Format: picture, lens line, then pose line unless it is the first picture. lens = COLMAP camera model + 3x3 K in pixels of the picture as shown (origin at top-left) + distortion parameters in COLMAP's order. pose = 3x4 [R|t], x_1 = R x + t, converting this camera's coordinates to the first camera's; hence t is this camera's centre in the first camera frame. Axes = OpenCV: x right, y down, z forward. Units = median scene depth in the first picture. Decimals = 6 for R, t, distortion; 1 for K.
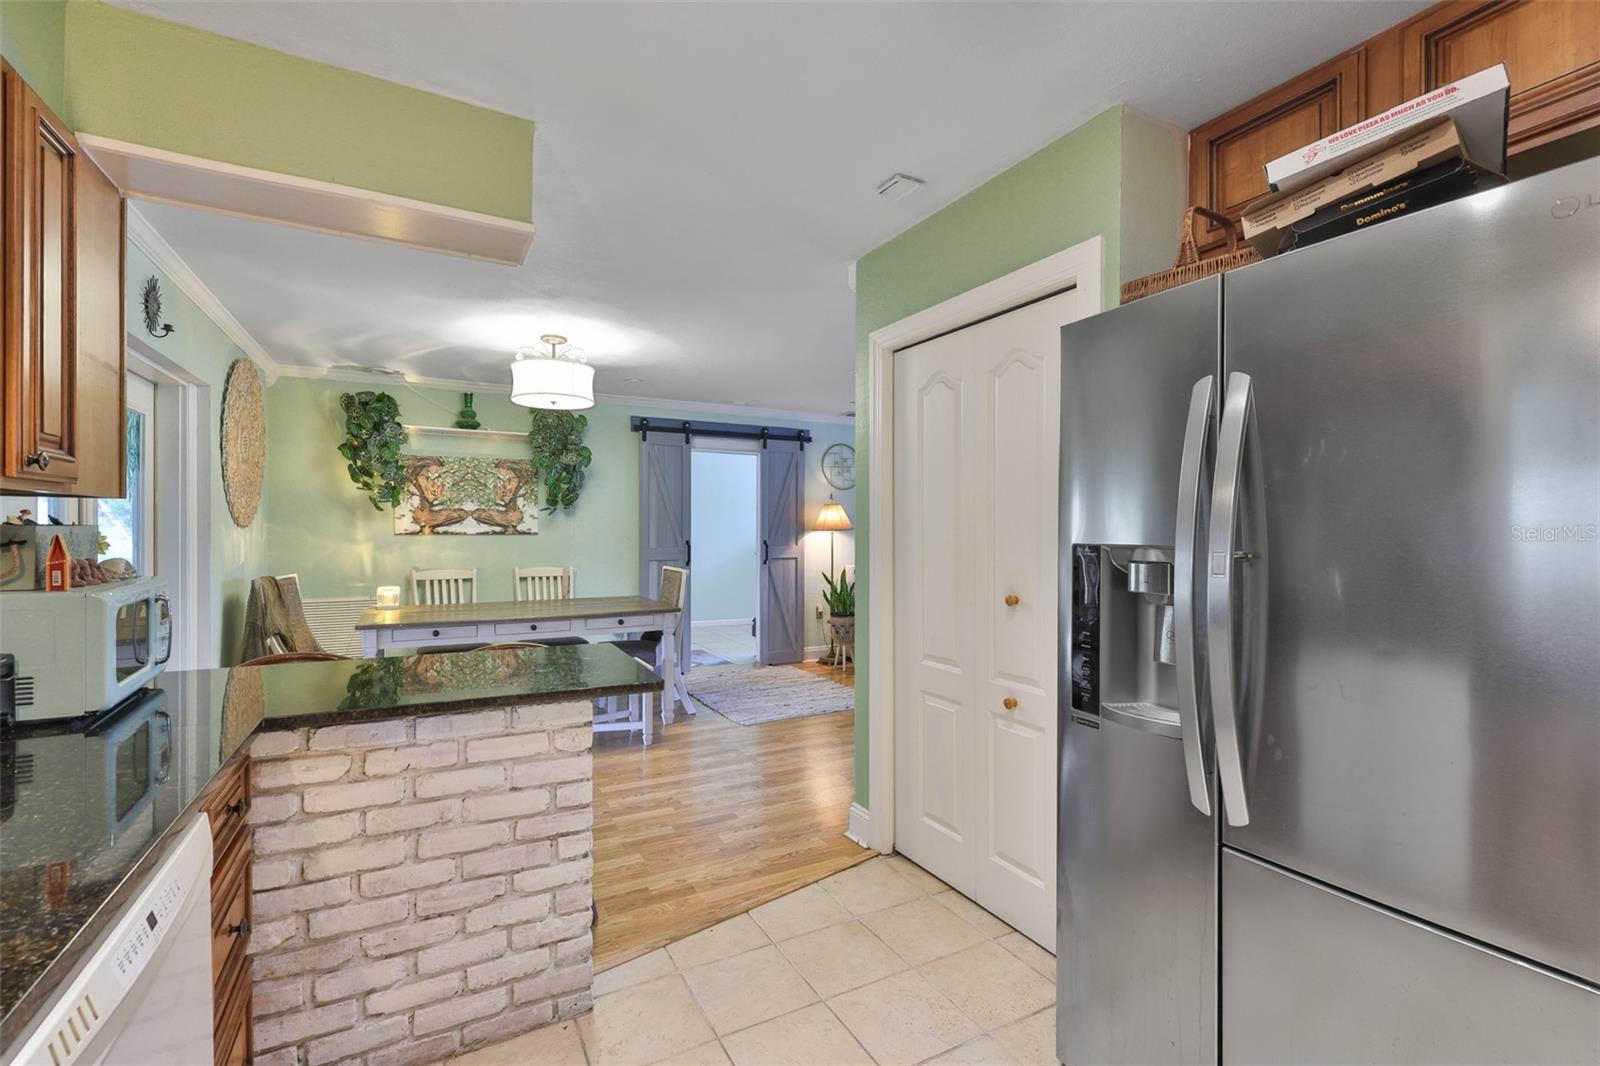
lens RADIAL K [[685.5, 0, 805.2], [0, 685.5, 536.6], [0, 0, 1]] dist [0.002257, 0.001627]
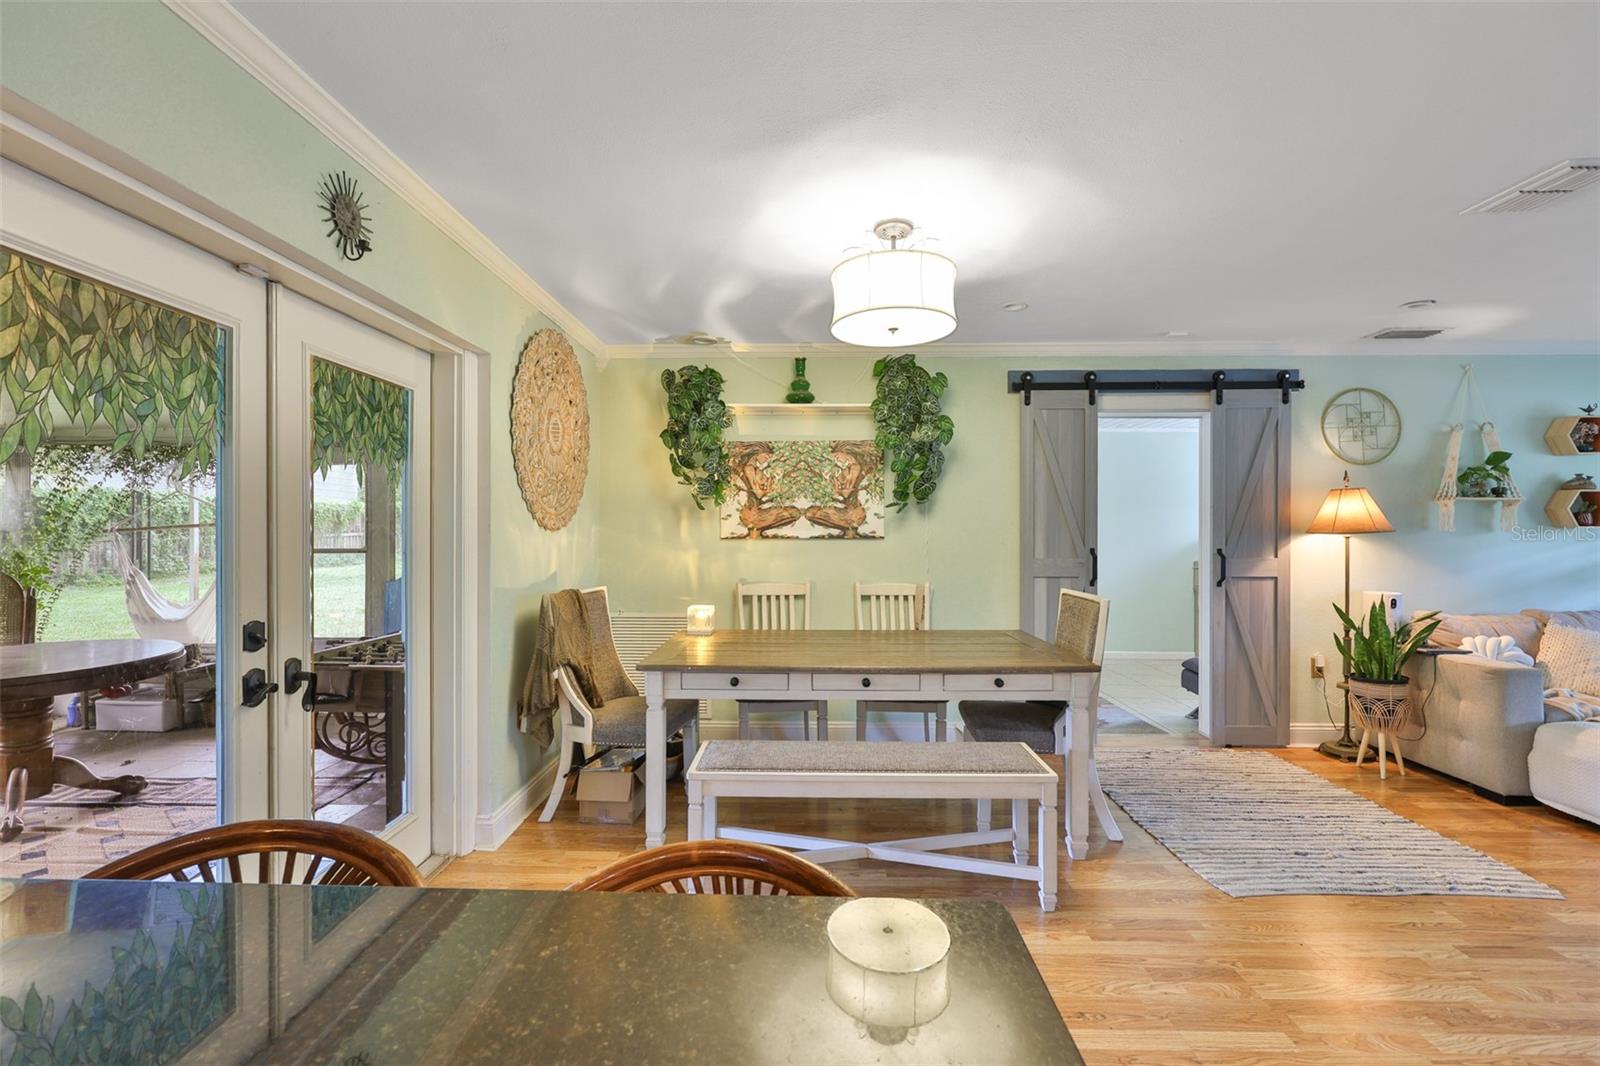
lens RADIAL K [[685.5, 0, 818.0], [0, 685.5, 536.4], [0, 0, 1]] dist [0.002257, 0.001627]
pose [[0.877305, 0.000339, -0.479933, -0.095824], [-0.002668, 0.999988, -0.004170, -0.002616], [0.479926, 0.004939, 0.877295, 0.316907]]
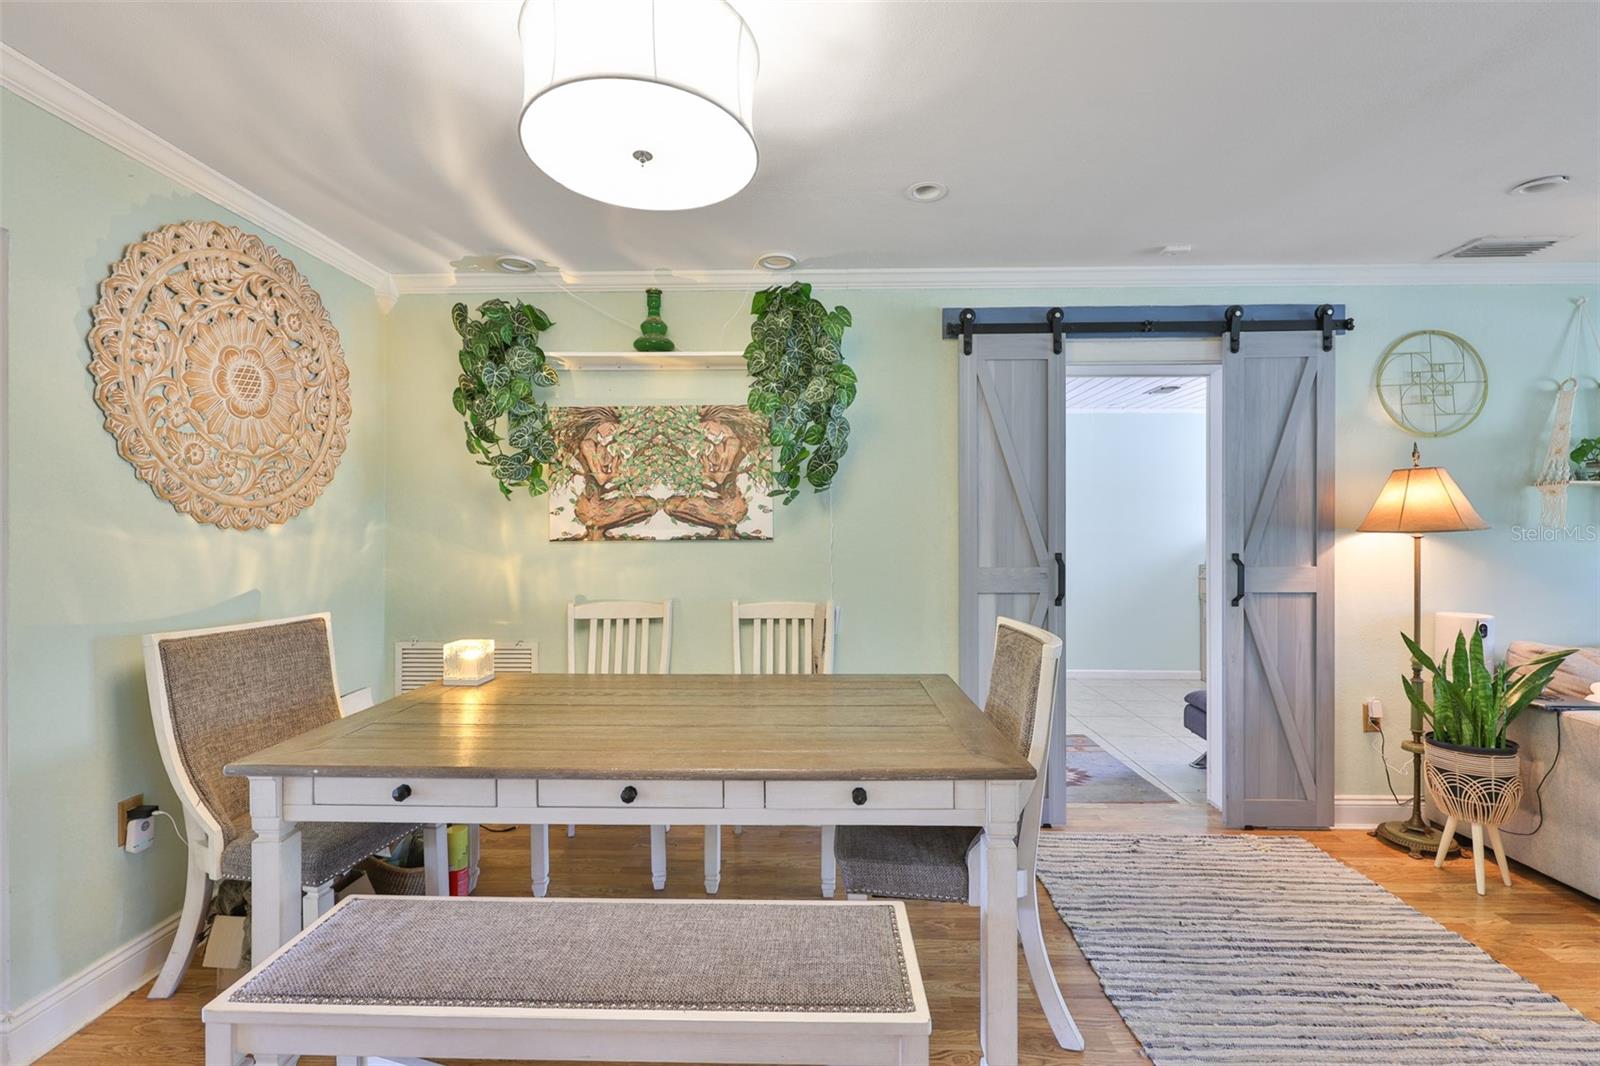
lens RADIAL K [[685.5, 0, 820.3], [0, 685.5, 533.1], [0, 0, 1]] dist [0.002257, 0.001627]
pose [[0.875849, -0.002543, -0.482579, -0.096376], [-0.000952, 0.999975, -0.006997, -0.005402], [0.482584, 0.006587, 0.875825, 0.559912]]
